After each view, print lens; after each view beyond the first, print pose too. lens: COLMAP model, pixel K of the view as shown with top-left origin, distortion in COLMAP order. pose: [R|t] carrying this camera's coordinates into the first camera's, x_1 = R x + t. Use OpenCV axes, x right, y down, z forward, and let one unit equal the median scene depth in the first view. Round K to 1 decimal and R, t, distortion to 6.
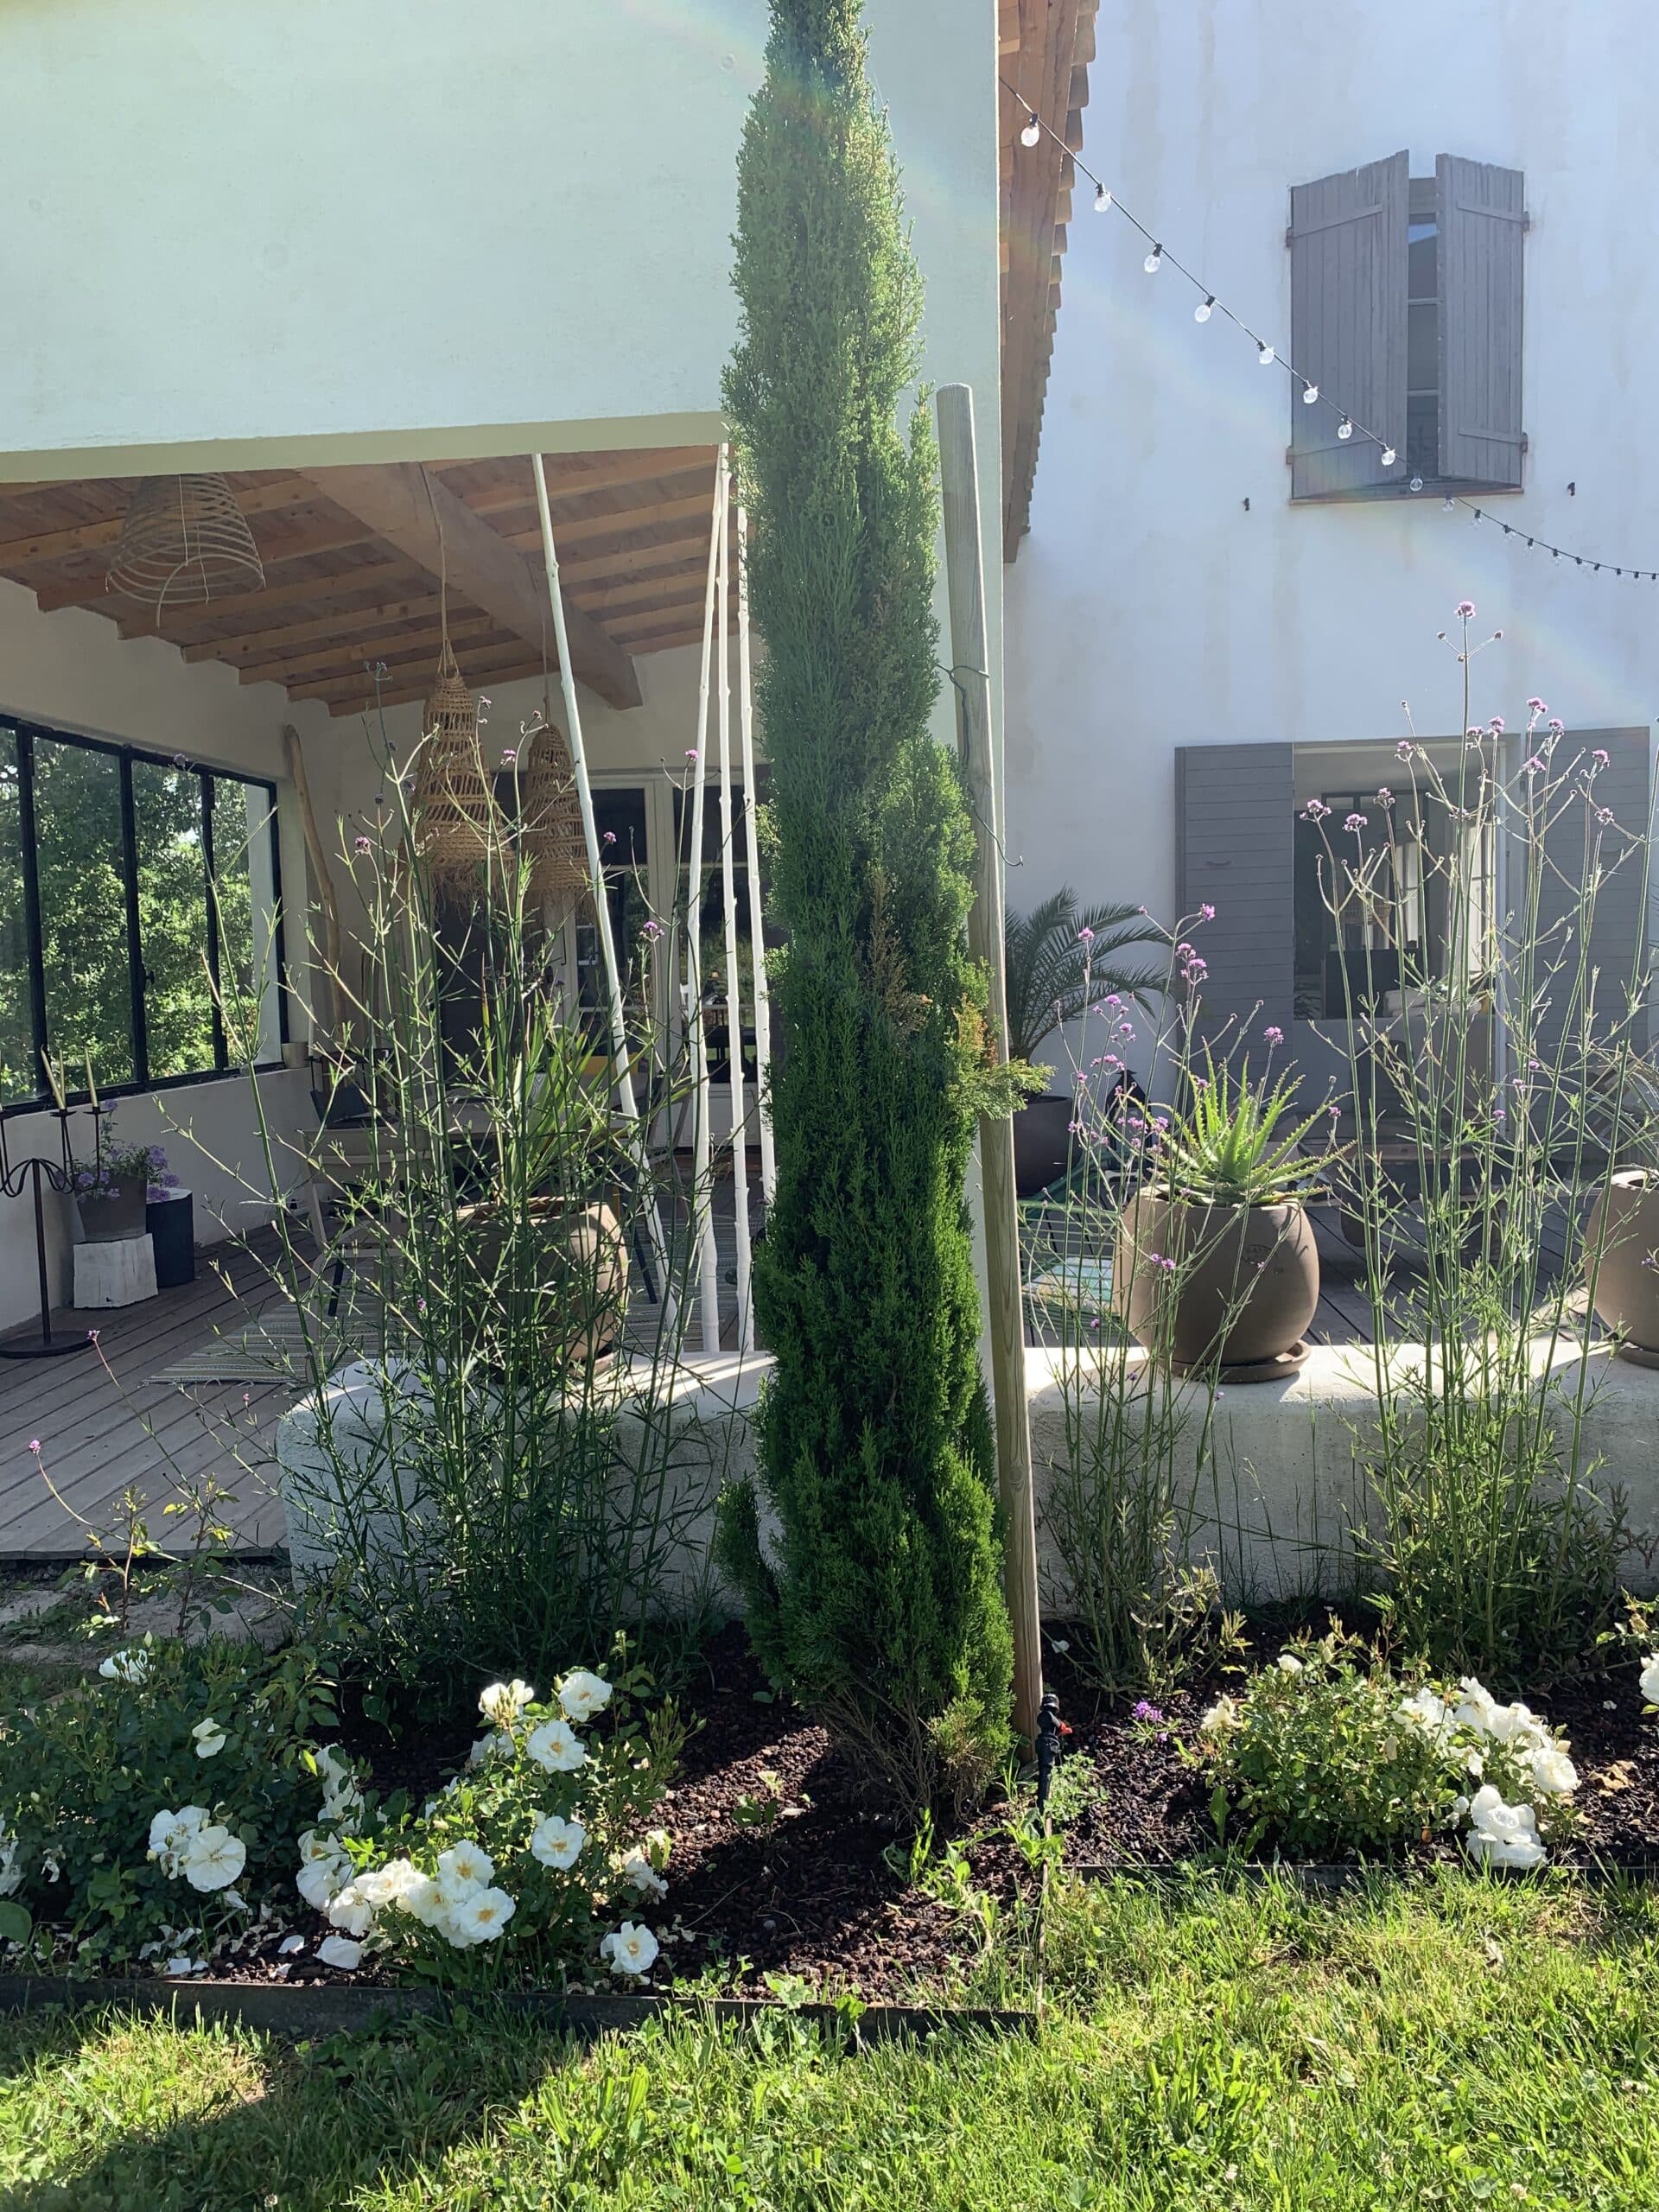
lens RADIAL K [[1713.3, 0, 826.4], [0, 1713.3, 1094.3], [0, 0, 1]] dist [0.012945, 0.000362]
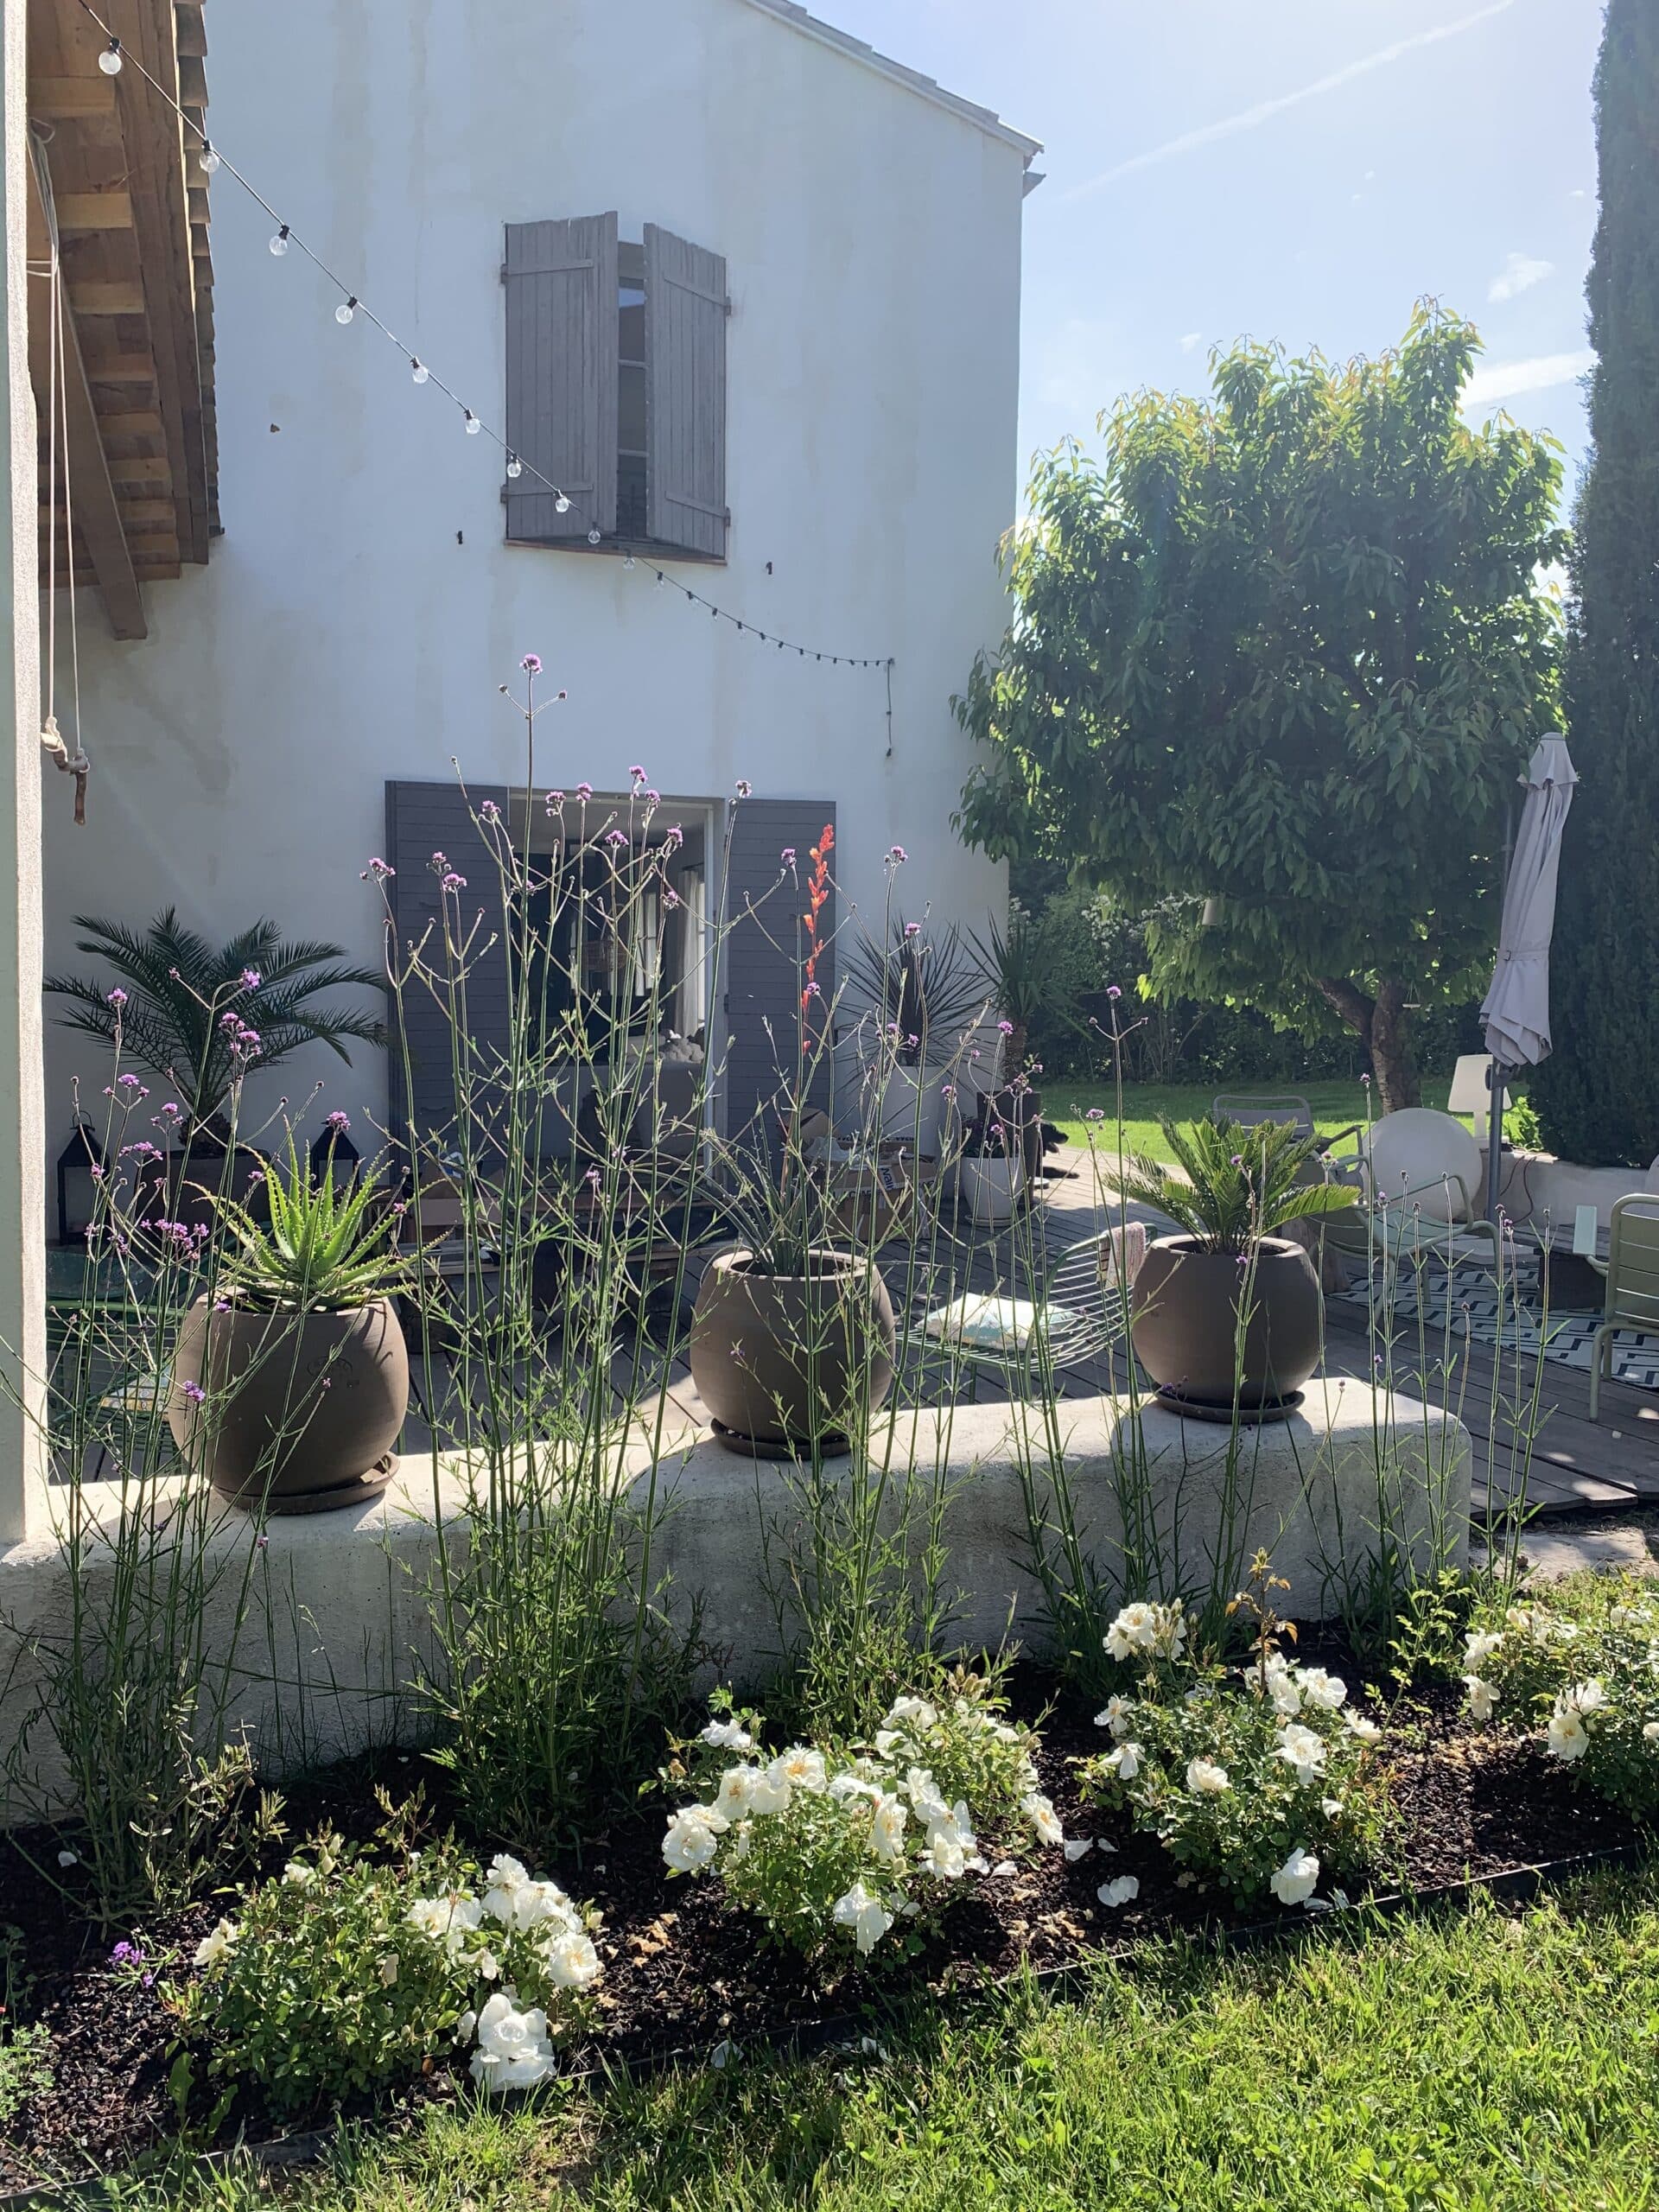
lens RADIAL K [[1719.7, 0, 829.3], [0, 1719.7, 1107.3], [0, 0, 1]] dist [0.007876, -0.002459]
pose [[0.913534, 0.007746, 0.406688, 0.143902], [-0.003074, 0.999922, -0.012140, -0.034048], [-0.406750, 0.009840, 0.913487, 0.097404]]
